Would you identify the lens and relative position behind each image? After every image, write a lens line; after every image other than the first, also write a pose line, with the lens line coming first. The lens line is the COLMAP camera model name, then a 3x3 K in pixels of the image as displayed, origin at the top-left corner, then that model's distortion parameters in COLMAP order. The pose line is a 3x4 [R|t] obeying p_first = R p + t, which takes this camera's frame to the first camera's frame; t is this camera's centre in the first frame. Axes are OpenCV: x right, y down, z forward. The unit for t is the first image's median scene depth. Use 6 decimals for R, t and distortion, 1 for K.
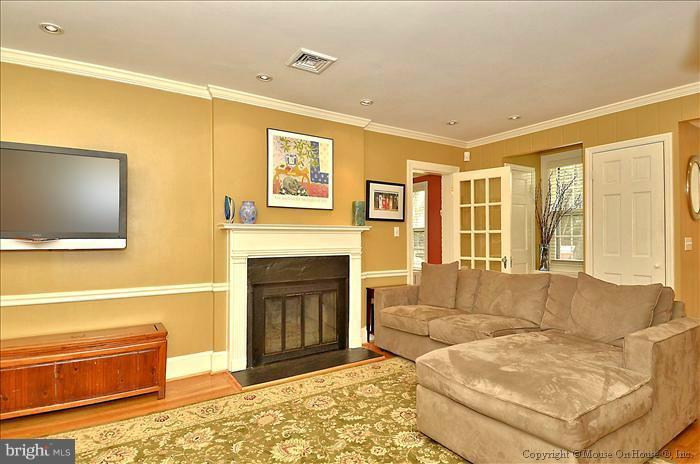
lens RADIAL K [[377.8, 0, 349.4], [0, 377.8, 234.8], [0, 0, 1]] dist [0.001924, 0.000206]
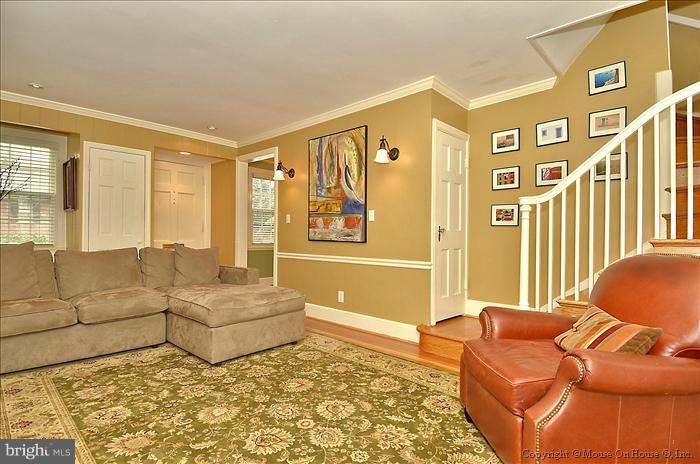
lens RADIAL K [[376.8, 0, 350.0], [0, 376.8, 231.5], [0, 0, 1]] dist [0.006229, -0.003574]
pose [[-0.219388, 0.001777, 0.975636, -2.846178], [-0.011704, 0.999922, -0.004453, 0.163705], [-0.975568, -0.012395, -0.219350, 2.024132]]
